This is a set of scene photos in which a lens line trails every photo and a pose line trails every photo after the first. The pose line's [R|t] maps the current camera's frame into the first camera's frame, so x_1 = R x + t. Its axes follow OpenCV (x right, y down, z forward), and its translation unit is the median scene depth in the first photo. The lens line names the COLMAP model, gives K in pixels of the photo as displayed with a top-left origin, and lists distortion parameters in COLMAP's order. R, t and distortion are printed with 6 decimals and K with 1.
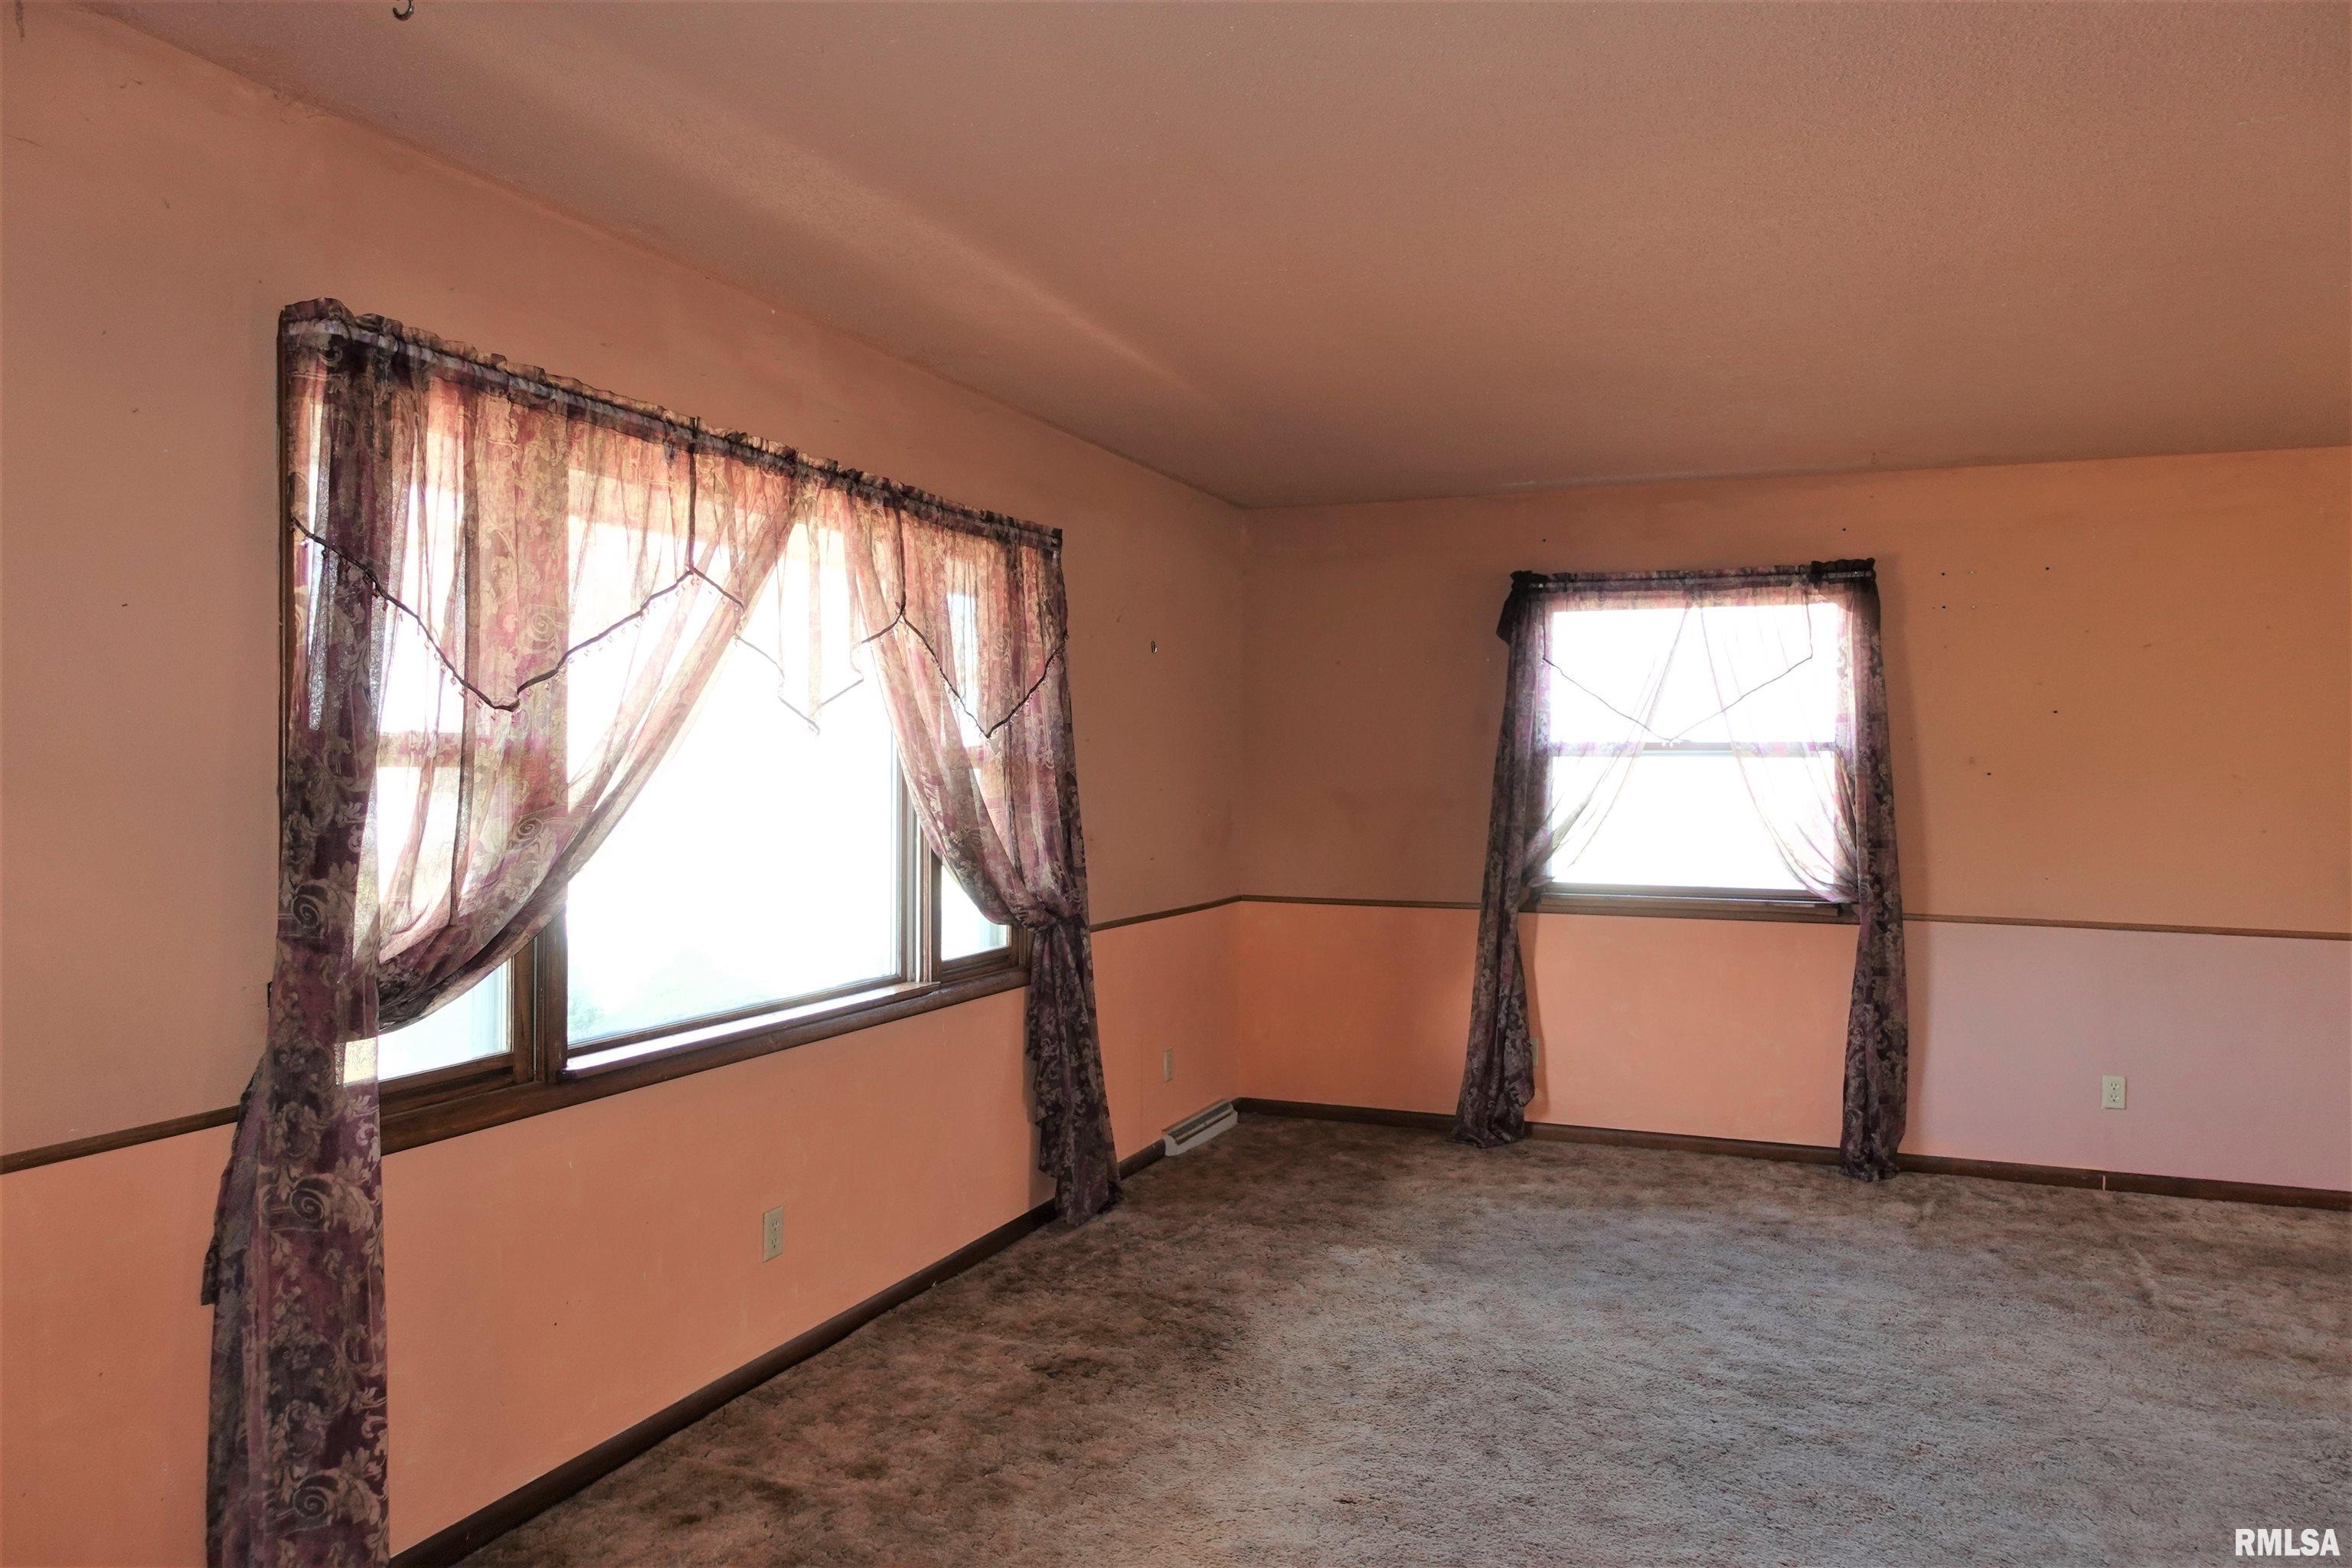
lens RADIAL K [[1626.5, 0, 1172.4], [0, 1626.5, 776.9], [0, 0, 1]] dist [-0.006174, 0.001924]
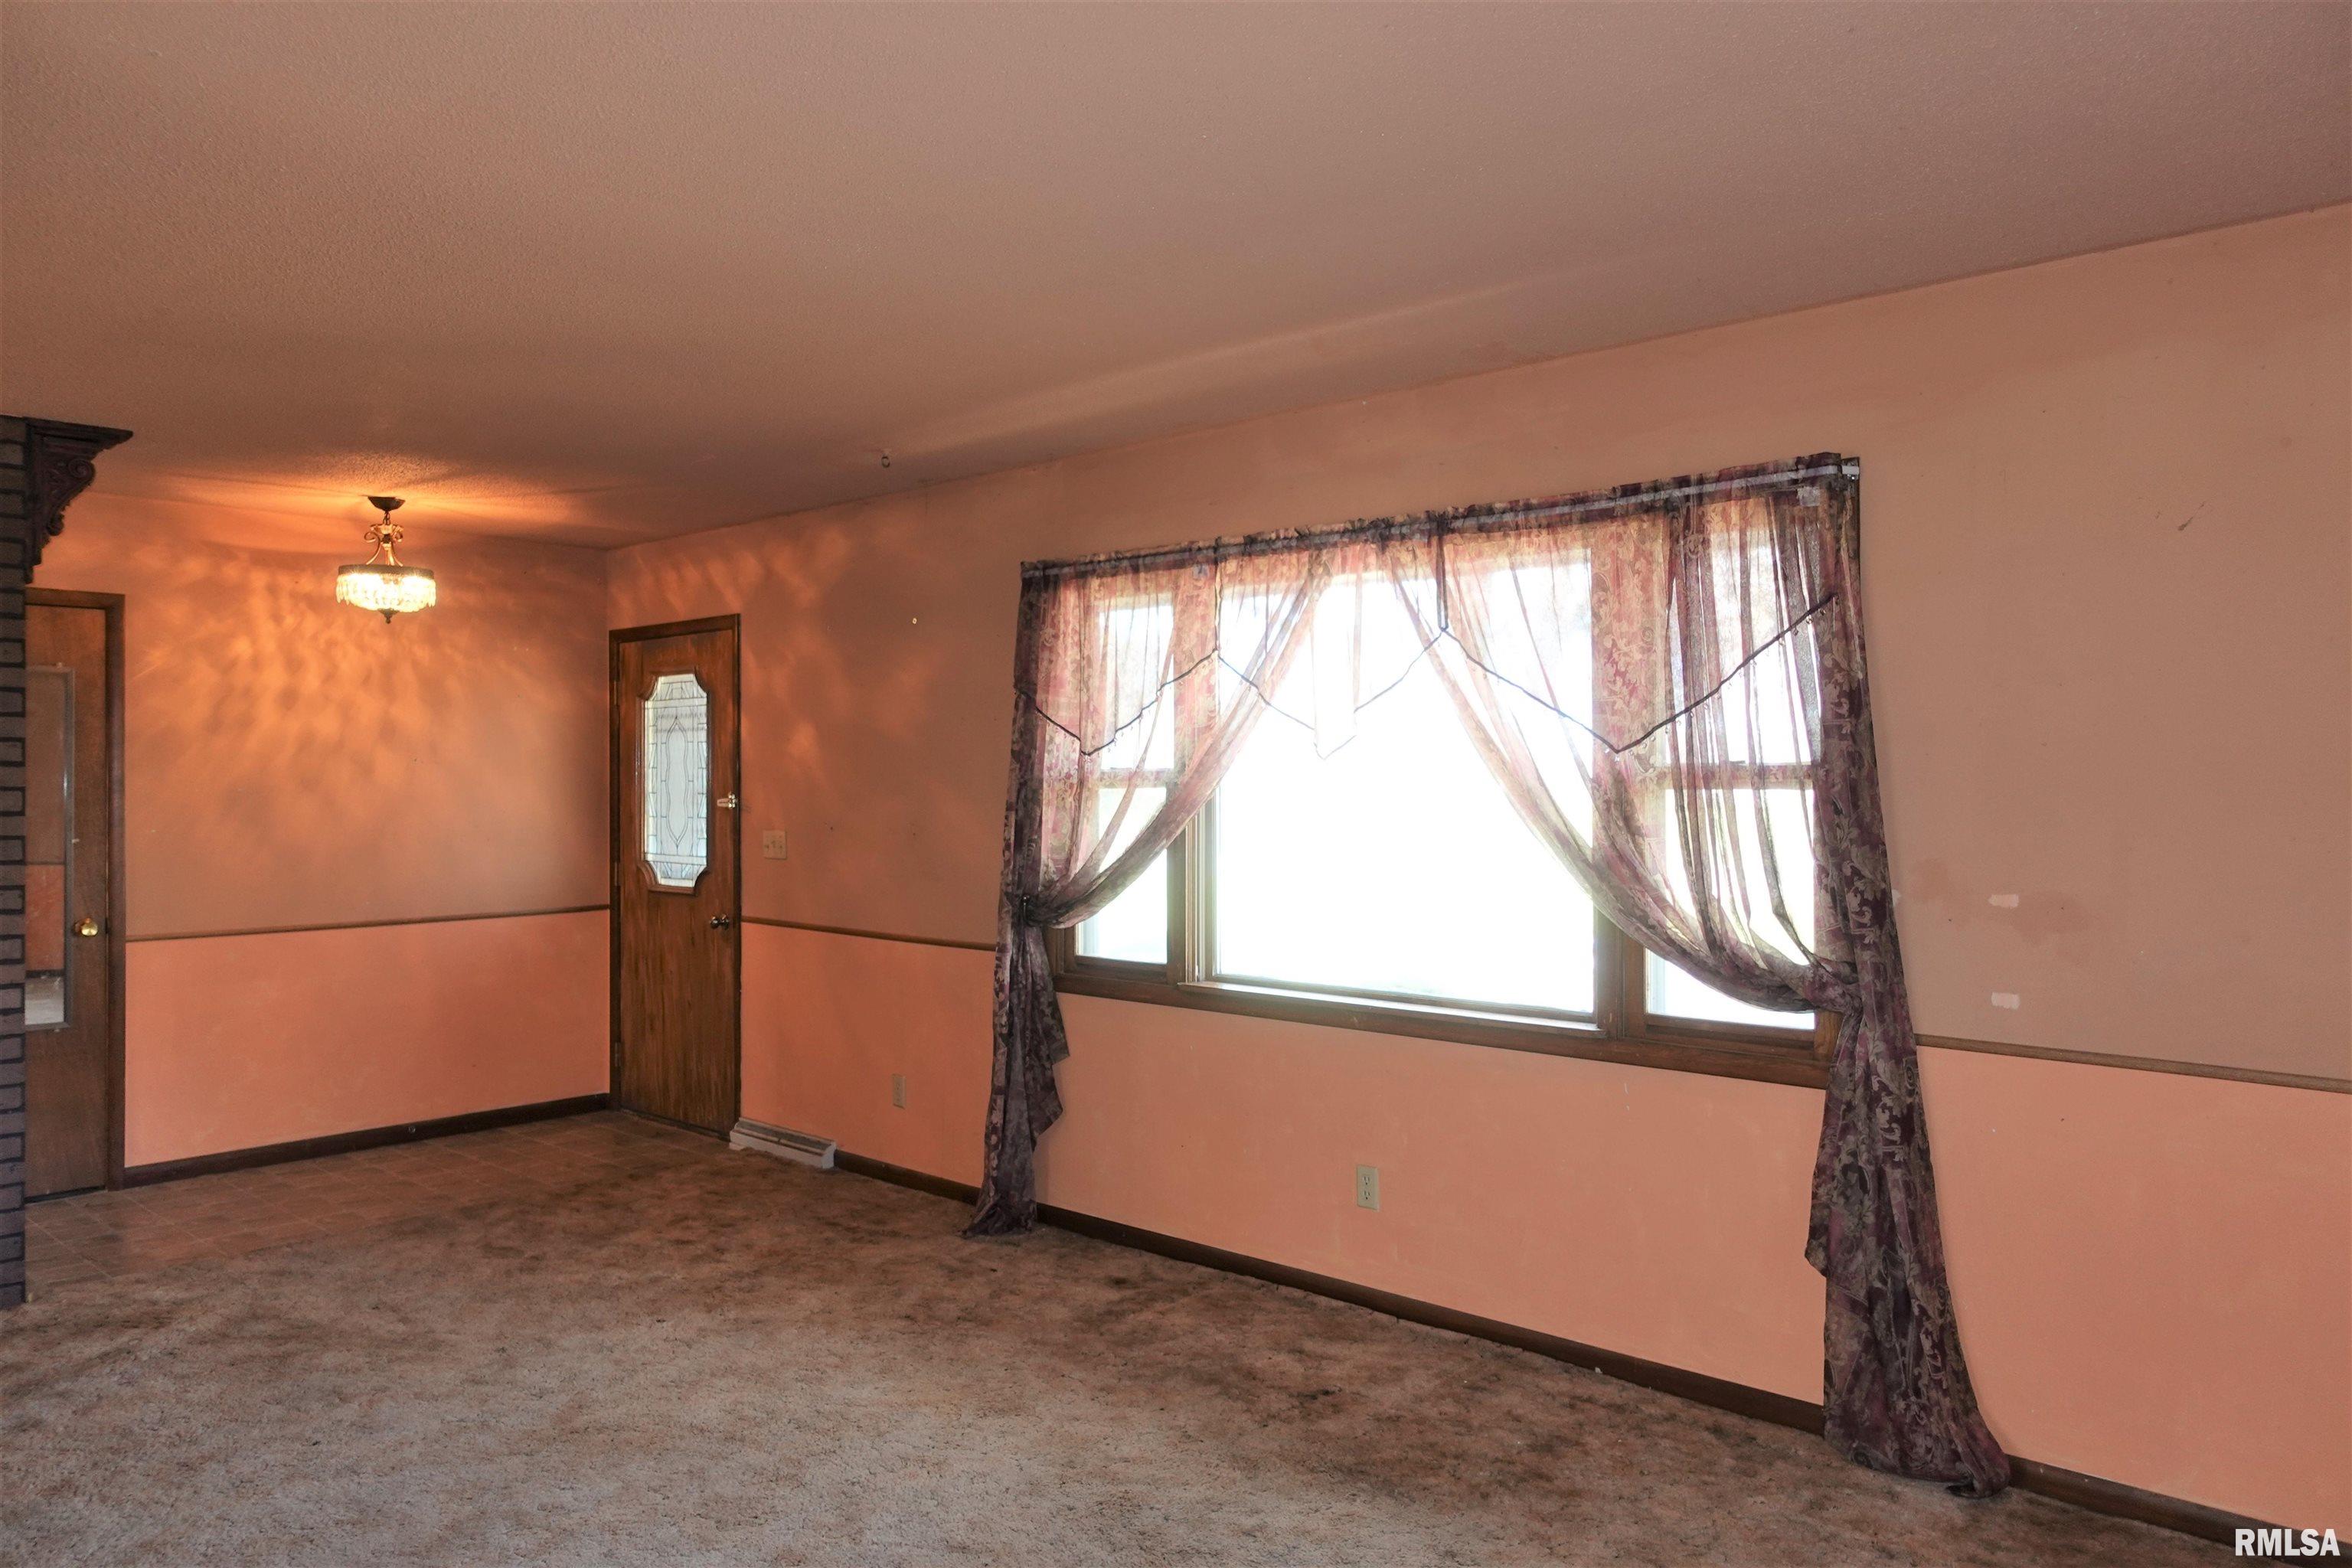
lens RADIAL K [[1626.5, 0, 1172.4], [0, 1626.5, 776.9], [0, 0, 1]] dist [-0.006174, 0.001924]
pose [[-0.350117, -0.010866, -0.936643, 0.645625], [-0.004334, 0.999941, -0.009981, -0.001403], [0.936696, 0.000565, -0.350144, 0.916232]]
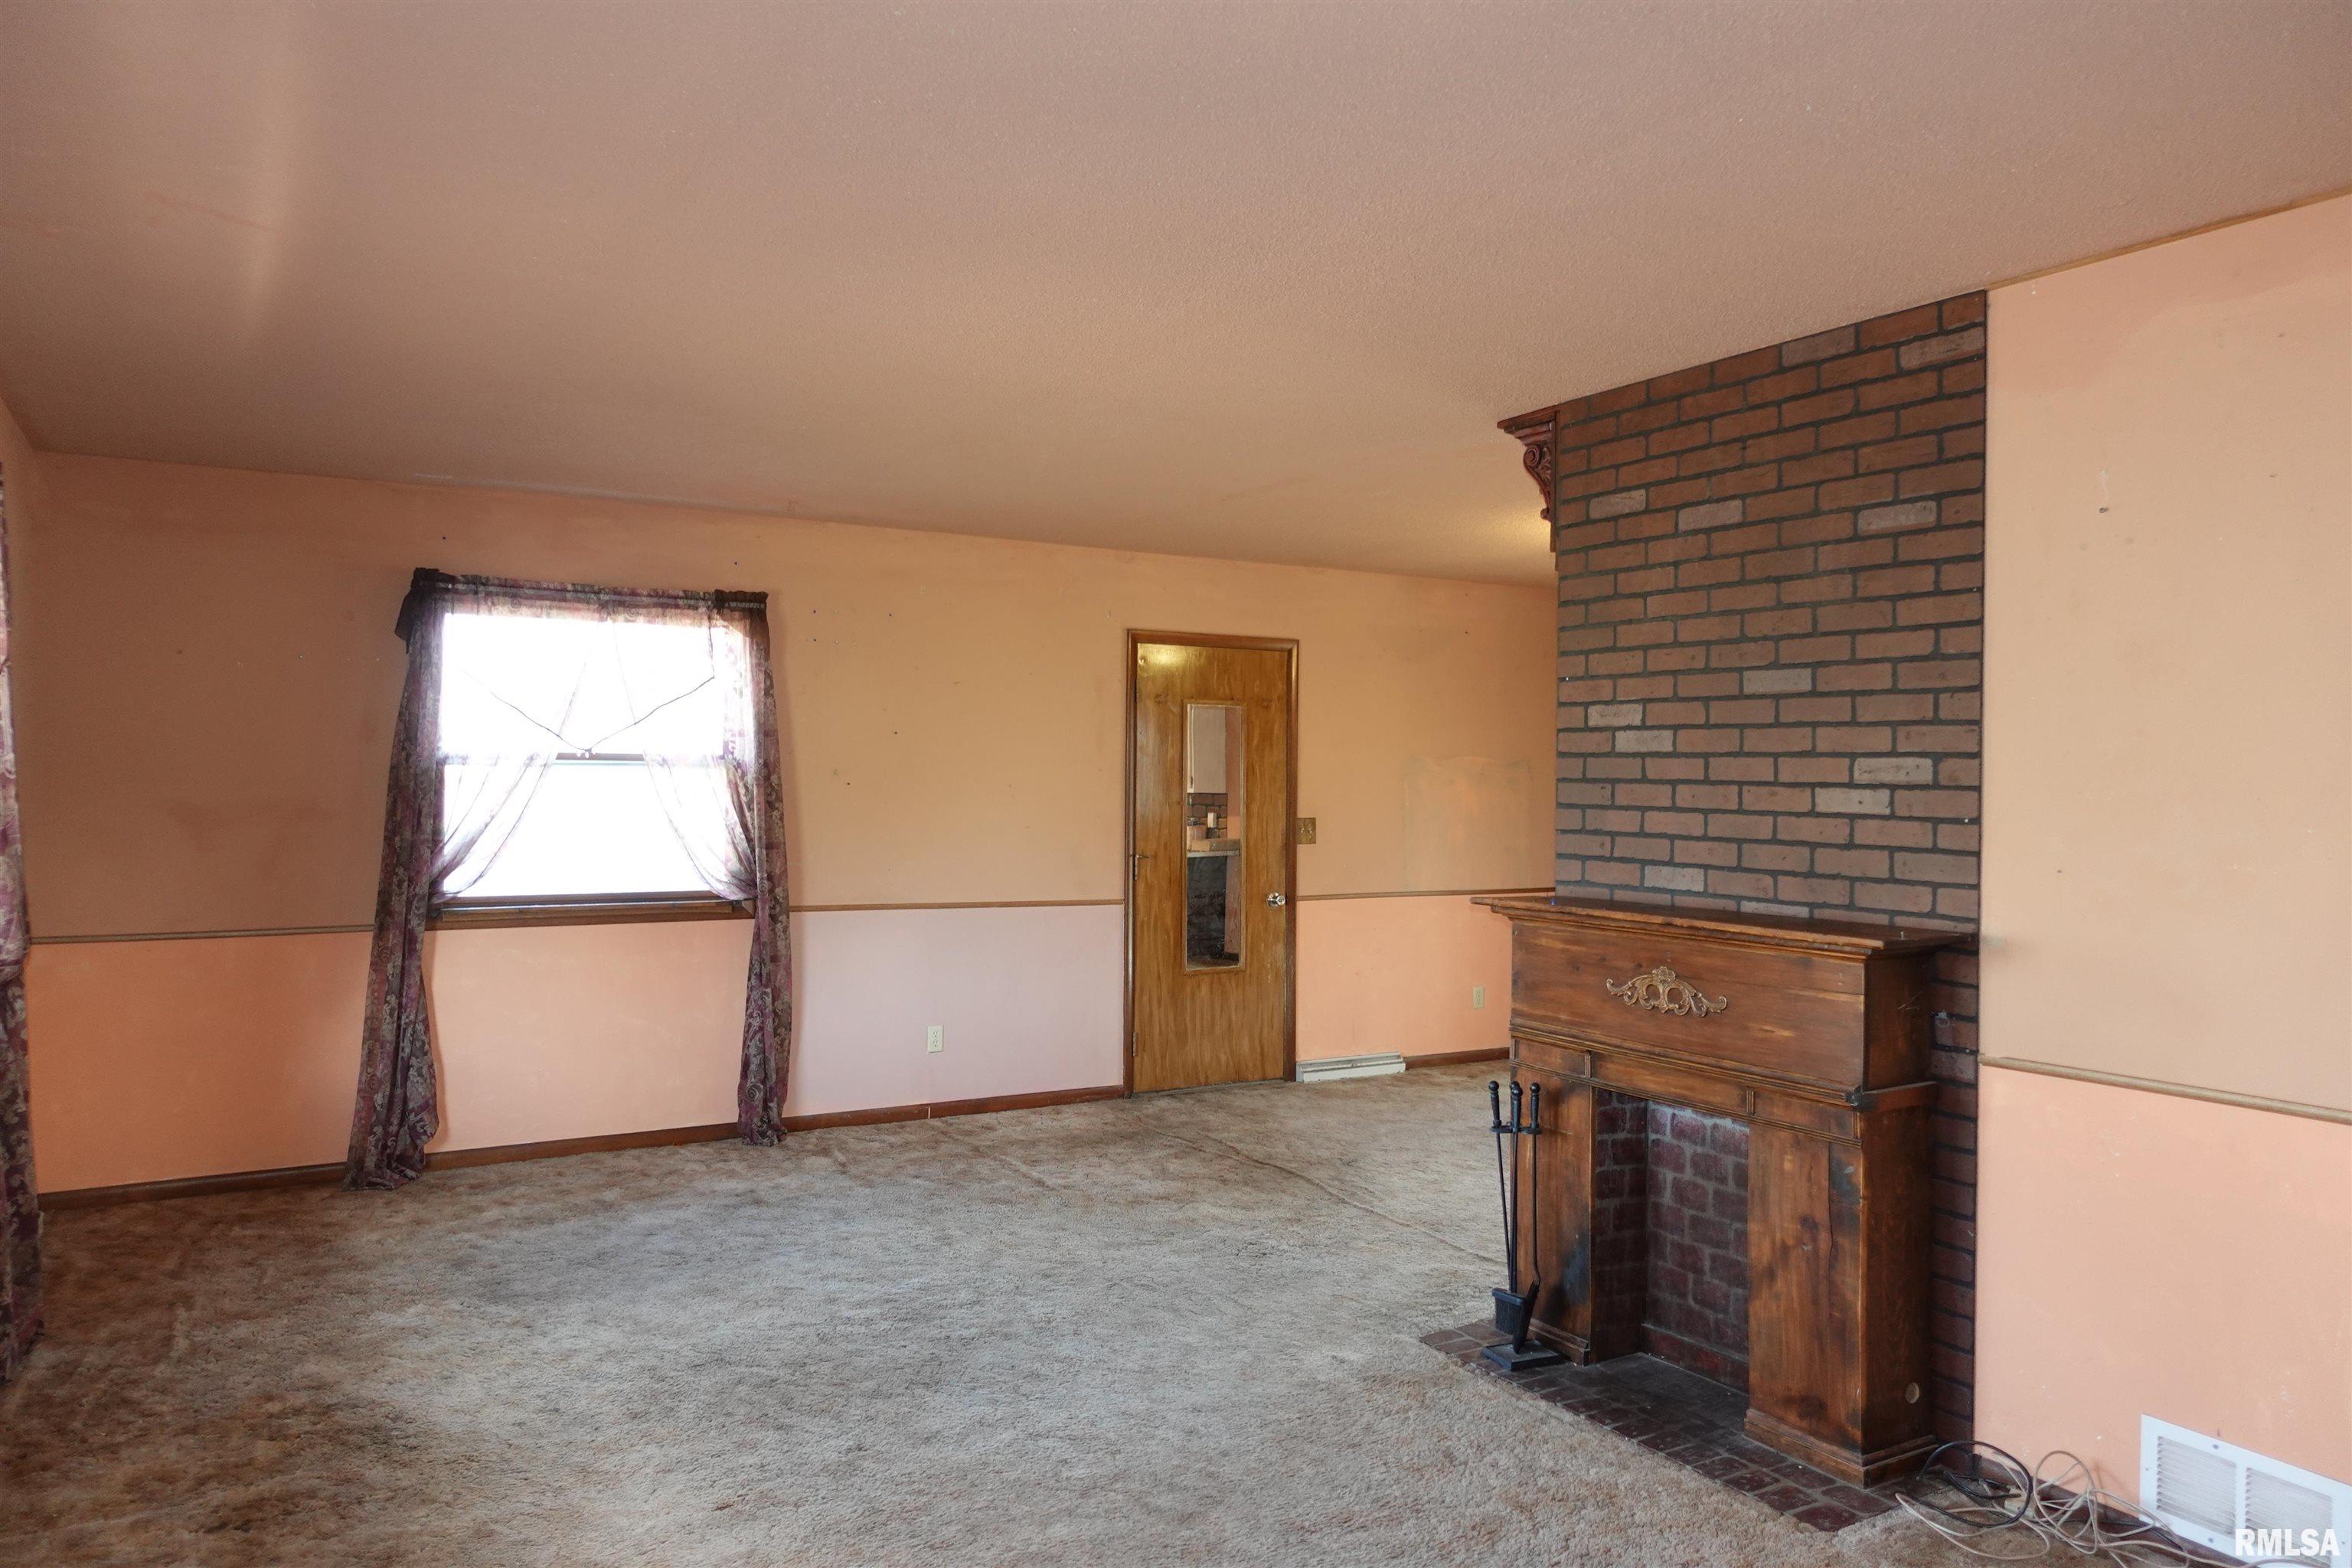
lens RADIAL K [[1635.4, 0, 1166.3], [0, 1635.4, 776.2], [0, 0, 1]] dist [0.009268, 0.005733]
pose [[0.607172, 0.003045, 0.794564, -0.323780], [0.001058, 0.999989, -0.004640, -0.001623], [-0.794569, 0.003658, 0.607162, 0.097815]]
